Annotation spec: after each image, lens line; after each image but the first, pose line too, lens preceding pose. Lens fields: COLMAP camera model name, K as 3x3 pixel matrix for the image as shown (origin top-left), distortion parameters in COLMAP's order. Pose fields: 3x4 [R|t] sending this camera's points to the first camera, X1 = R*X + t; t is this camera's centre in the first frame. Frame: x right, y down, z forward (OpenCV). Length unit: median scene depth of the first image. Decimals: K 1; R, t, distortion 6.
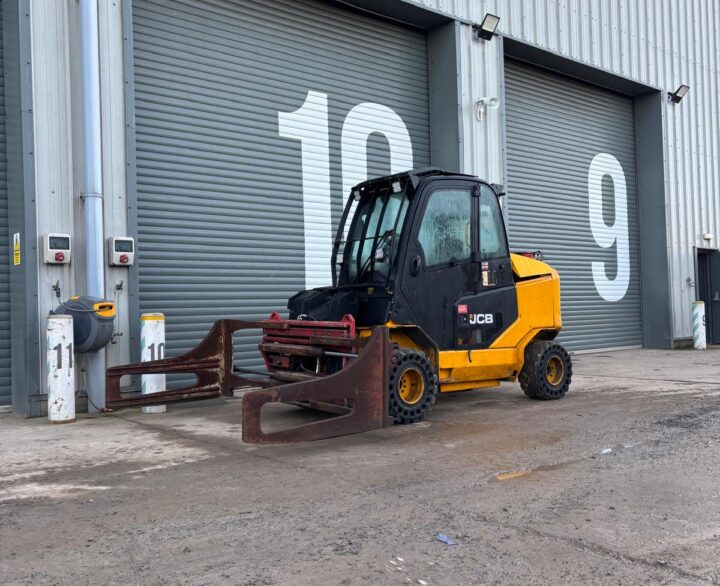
lens RADIAL K [[725.7, 0, 366.8], [0, 725.7, 299.0], [0, 0, 1]] dist [0.036465, 0.000000]
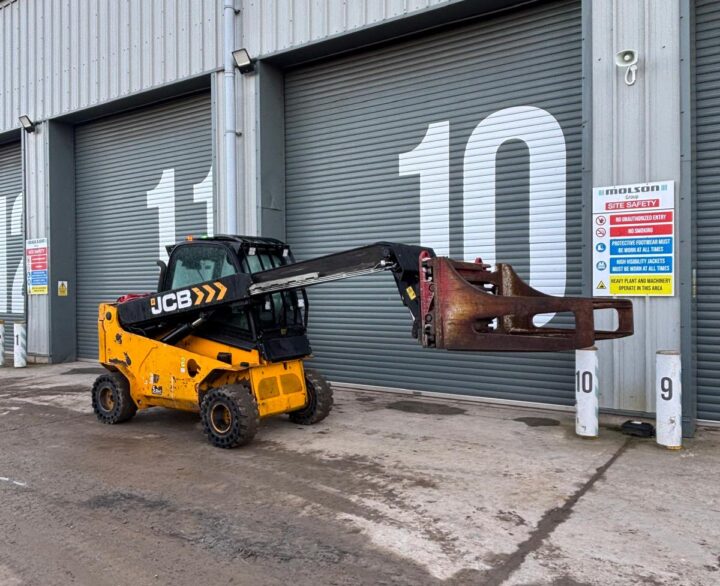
lens RADIAL K [[622.8, 0, 361.5], [0, 622.8, 294.7], [0, 0, 1]] dist [0.070432, -0.110583]
pose [[0.270935, 0.036191, -0.961917, 1.050045], [0.018215, 0.998921, 0.042713, -0.106296], [0.962425, -0.029094, 0.269983, 0.878392]]
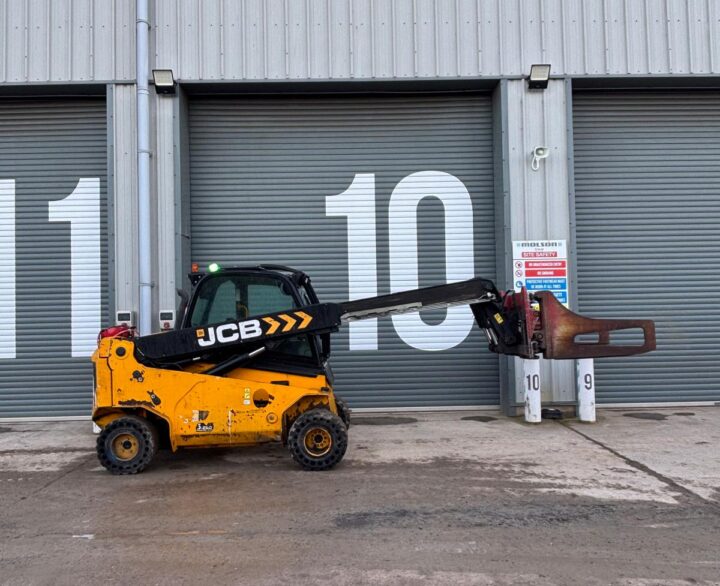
lens RADIAL K [[622.8, 0, 361.2], [0, 622.8, 293.7], [0, 0, 1]] dist [0.070432, -0.110583]
pose [[0.777367, -0.008616, -0.628989, 0.786264], [0.011199, 0.999937, 0.000144, -0.115282], [0.628948, -0.007156, 0.777414, 0.258802]]
